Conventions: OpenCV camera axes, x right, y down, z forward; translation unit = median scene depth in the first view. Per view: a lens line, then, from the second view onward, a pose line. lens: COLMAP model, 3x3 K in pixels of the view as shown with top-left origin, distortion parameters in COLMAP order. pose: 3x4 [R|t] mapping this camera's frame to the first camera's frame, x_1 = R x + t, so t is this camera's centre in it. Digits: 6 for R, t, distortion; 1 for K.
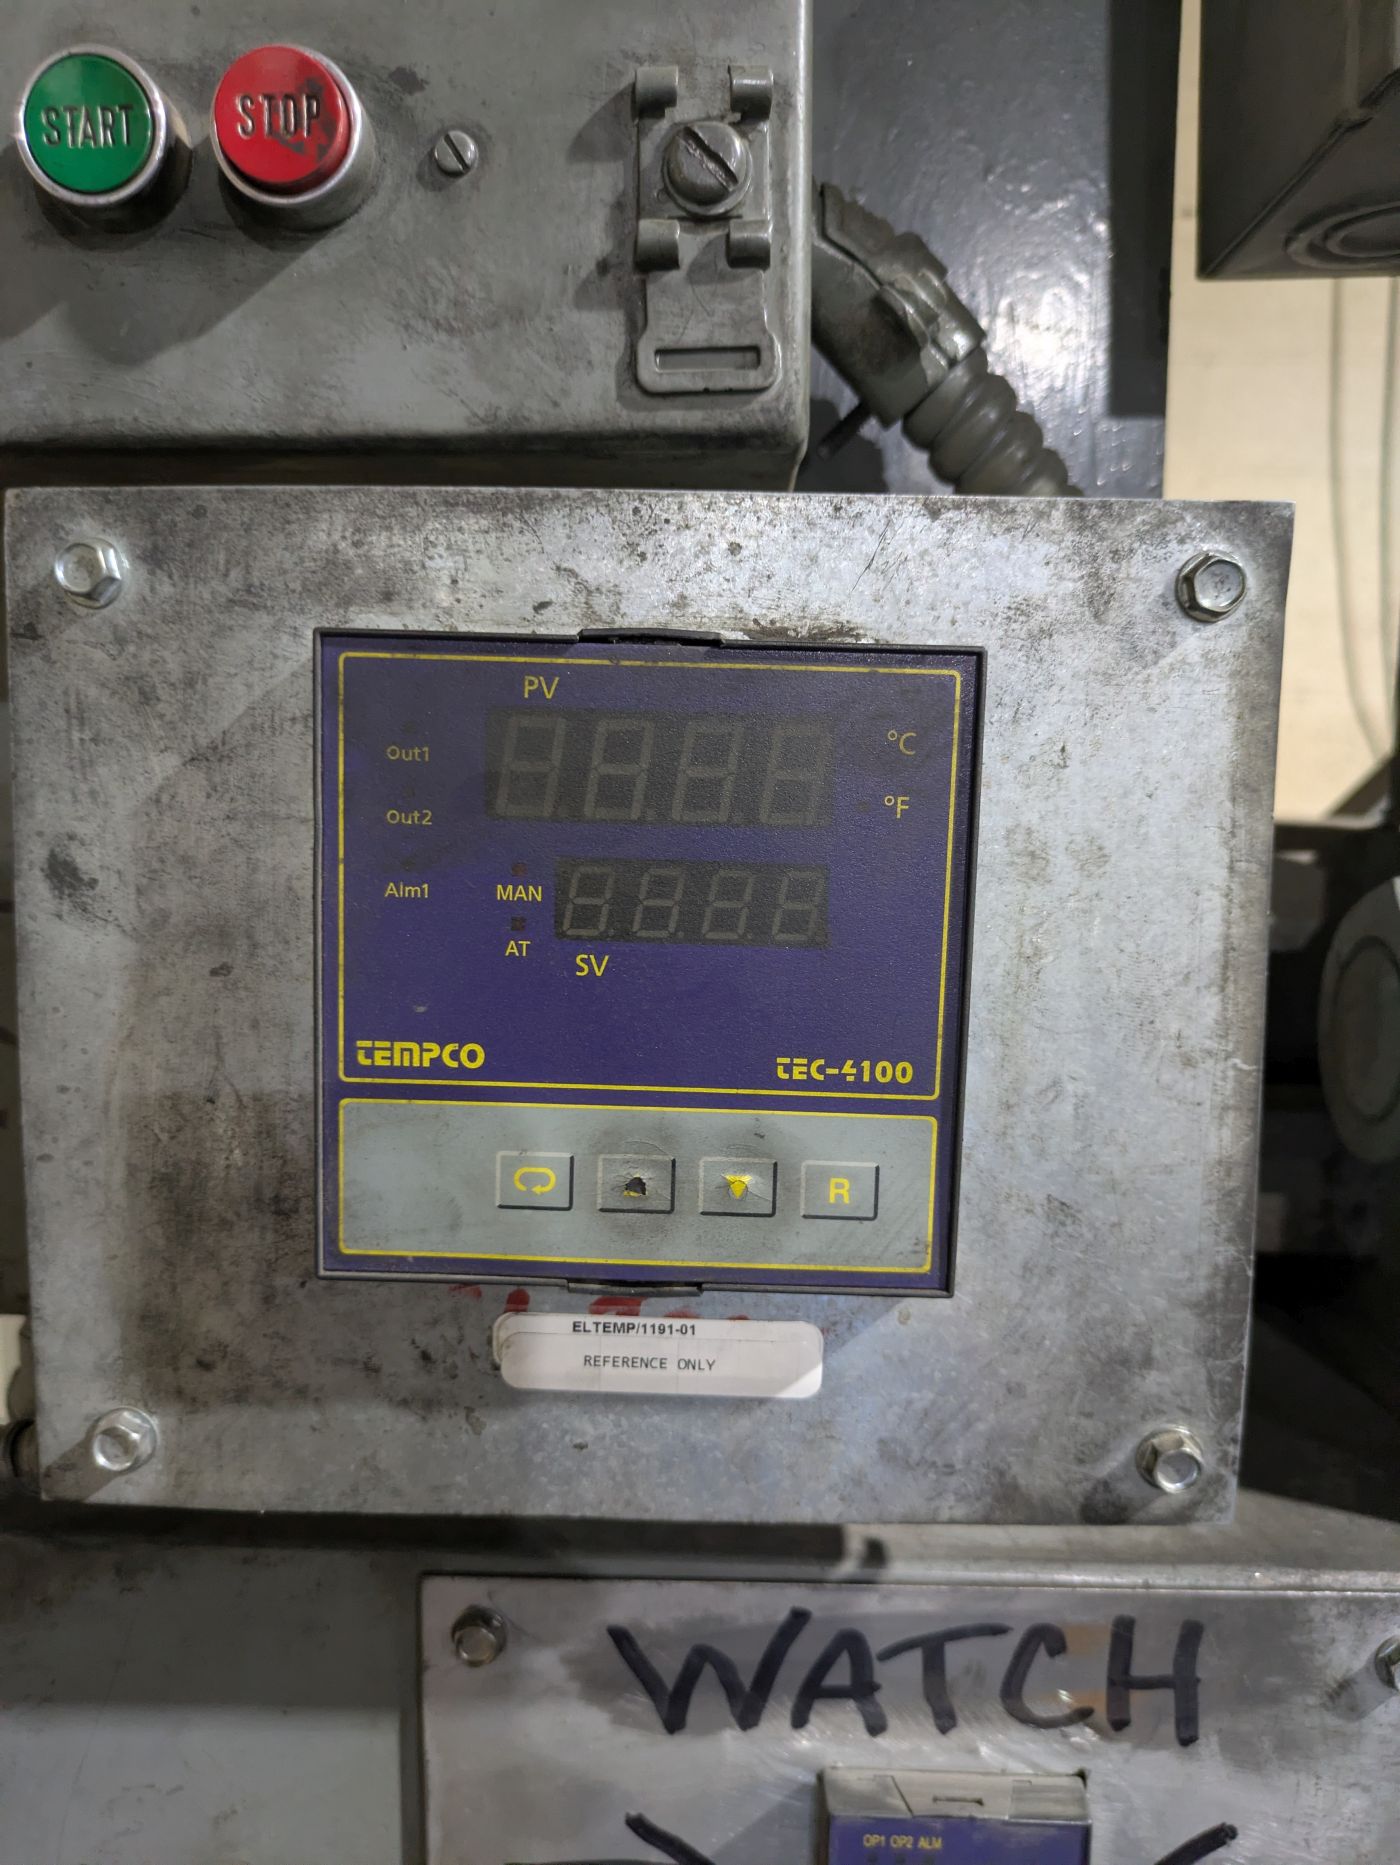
lens RADIAL K [[1374.3, 0, 708.9], [0, 1374.3, 951.0], [0, 0, 1]] dist [0.010817, -0.006332]
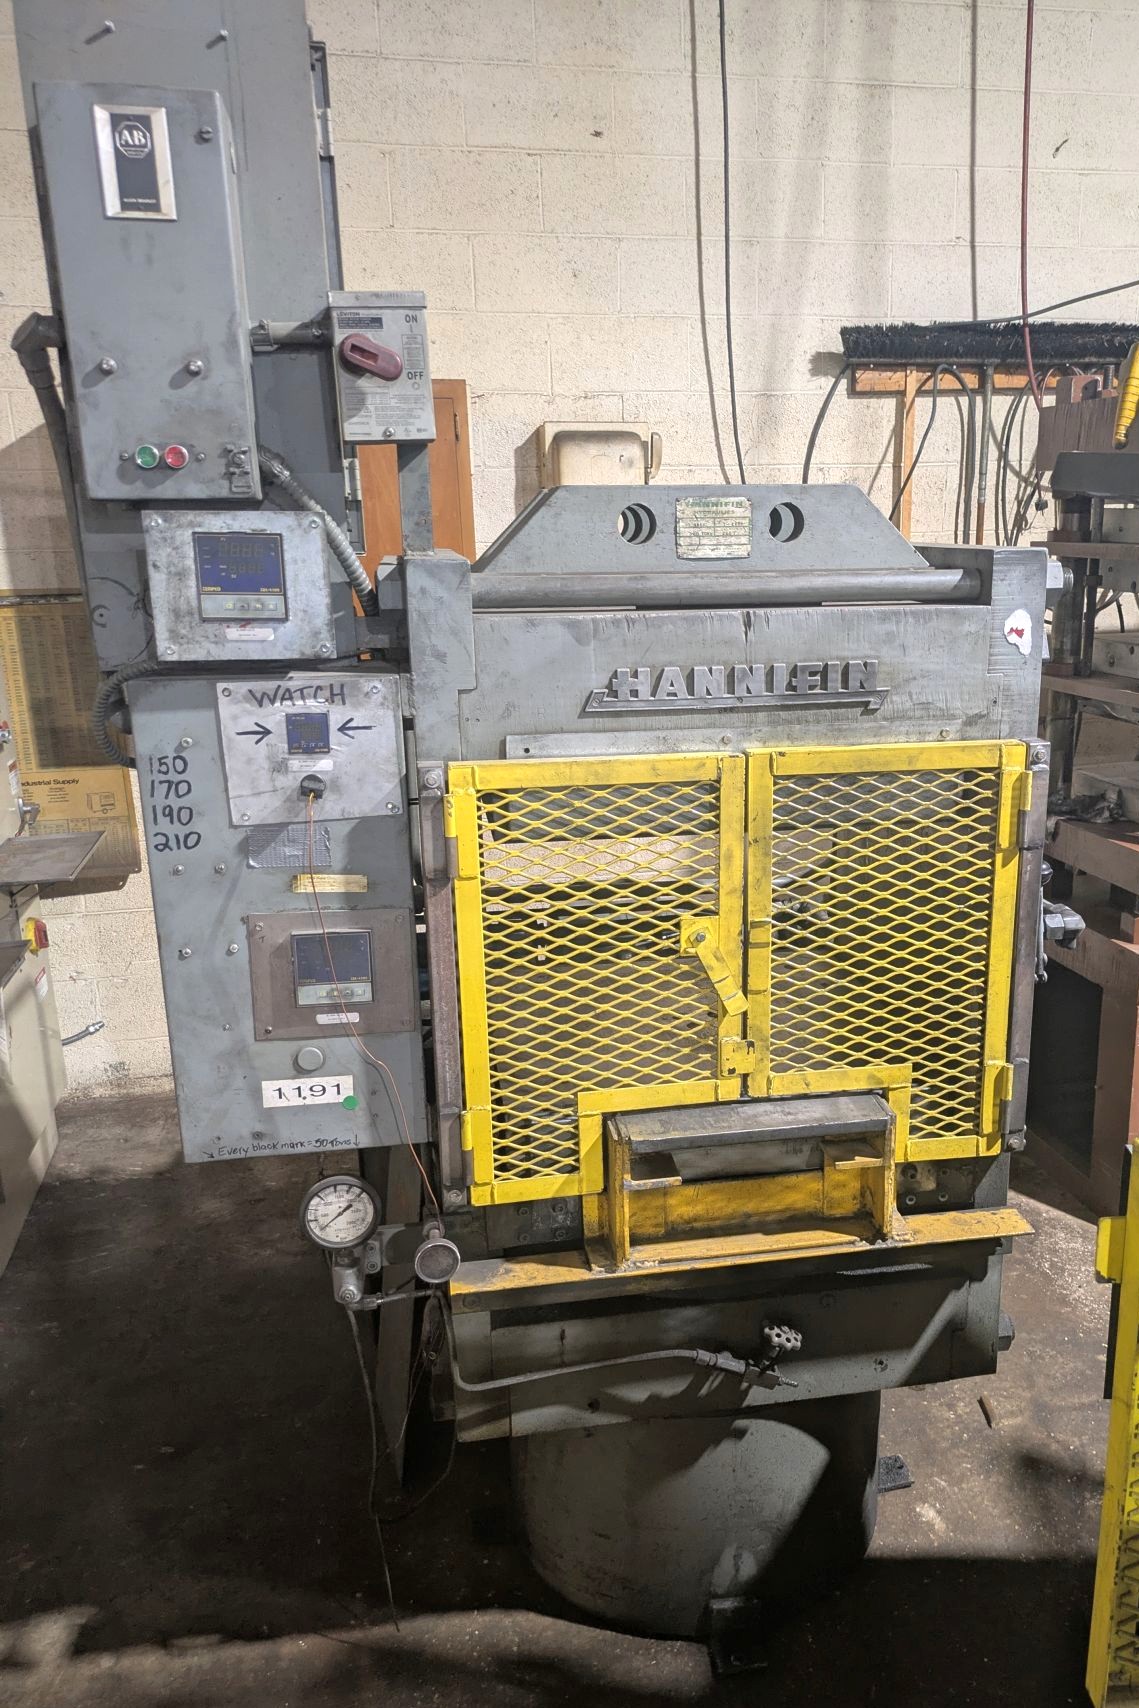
lens RADIAL K [[1332.7, 0, 681.9], [0, 1332.7, 929.6], [0, 0, 1]] dist [0.041390, -0.034404]
pose [[0.971604, -0.082481, 0.221771, 0.470048], [0.044200, 0.984045, 0.172342, 0.695177], [-0.232447, -0.157645, 0.959748, -6.380345]]
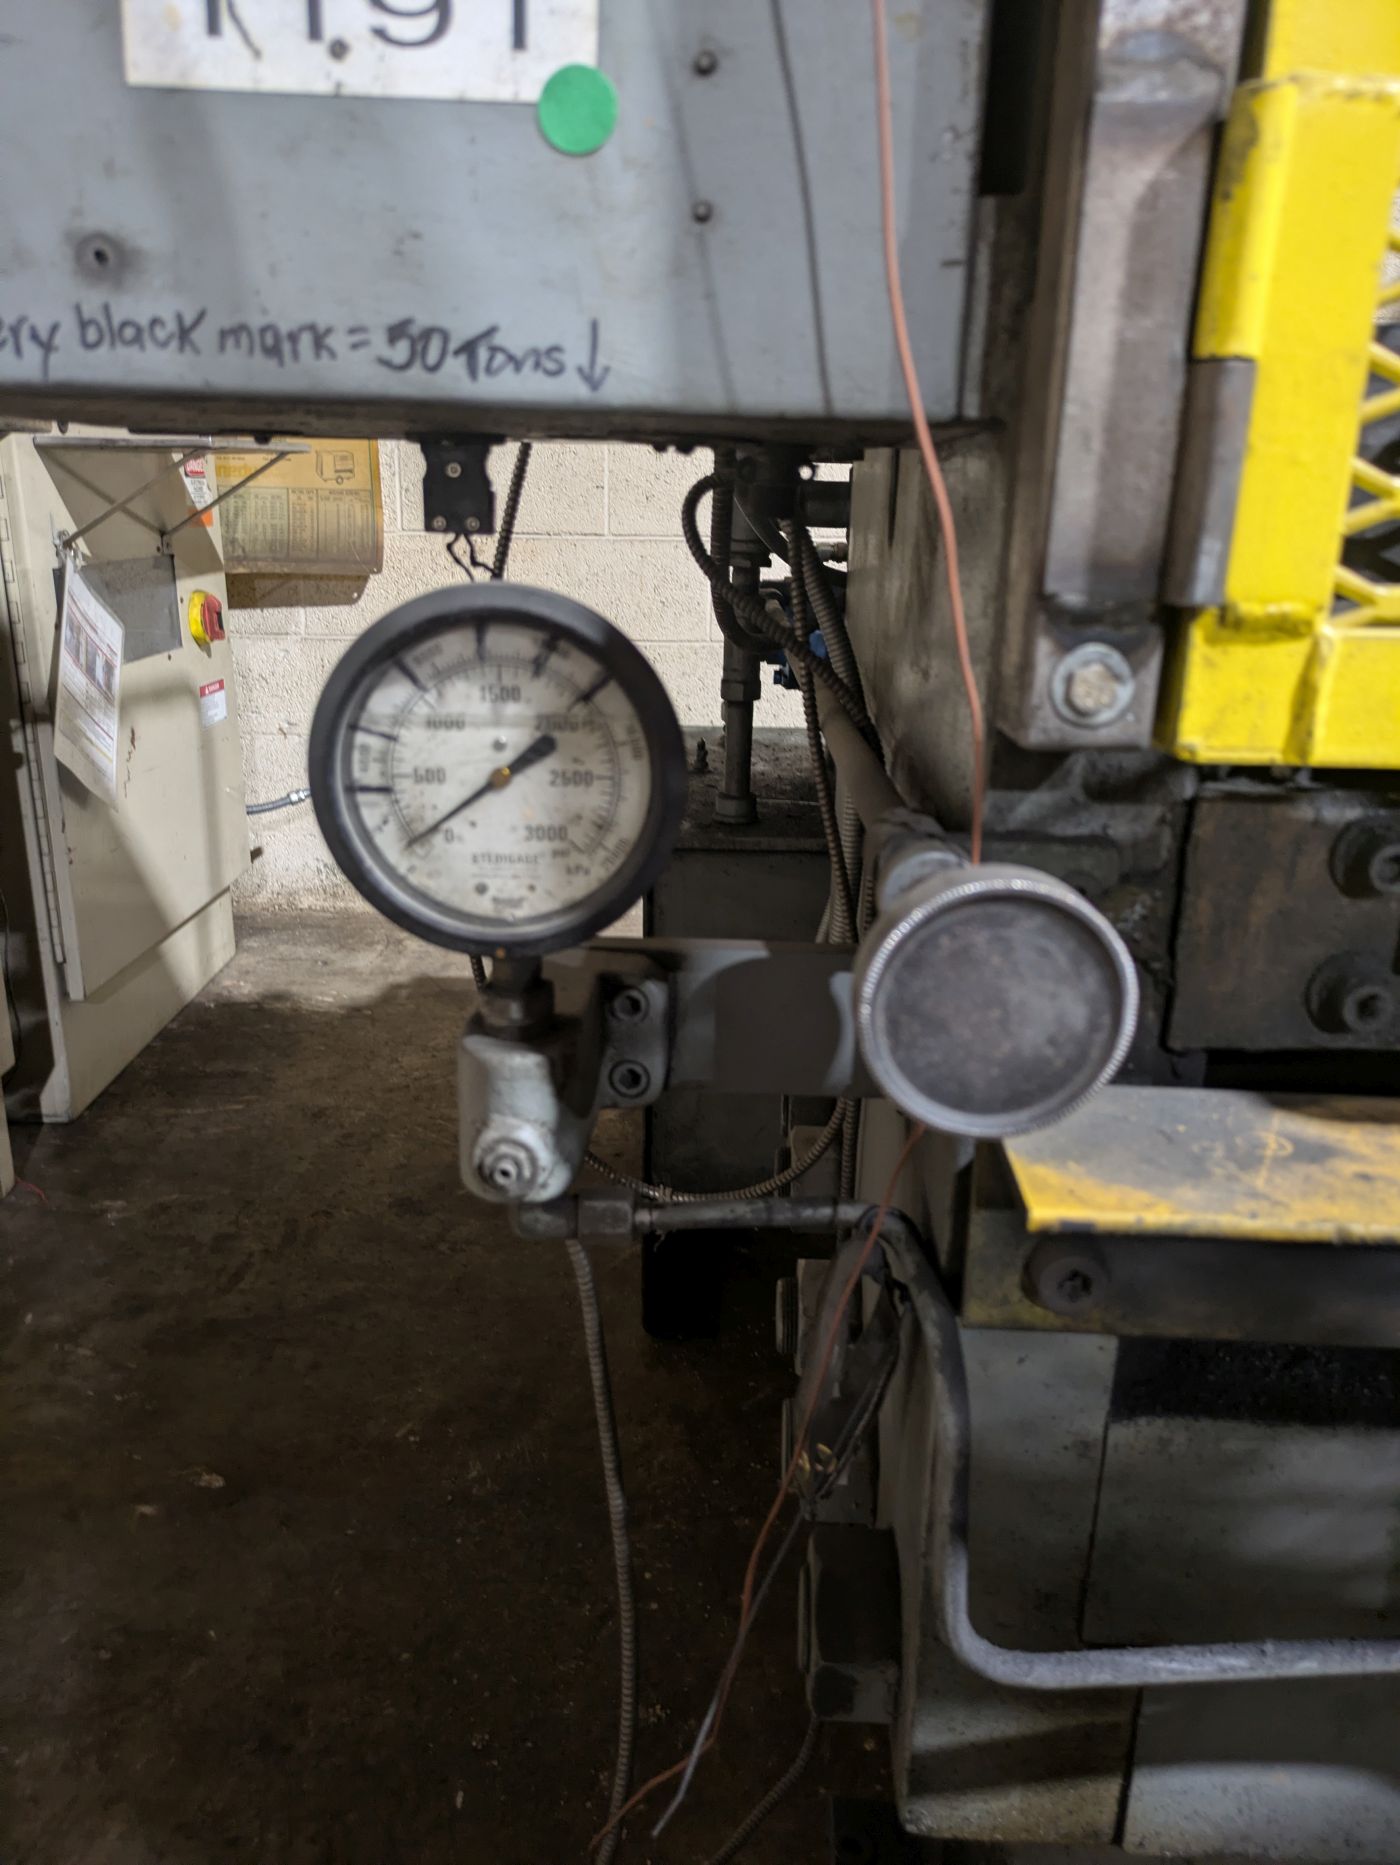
lens RADIAL K [[1374.3, 0, 719.3], [0, 1374.3, 923.4], [0, 0, 1]] dist [0.010817, -0.006332]
pose [[0.999811, 0.010203, 0.016520, 0.371620], [-0.013047, 0.983141, 0.182383, 3.547366], [-0.014381, -0.182564, 0.983089, -0.174469]]
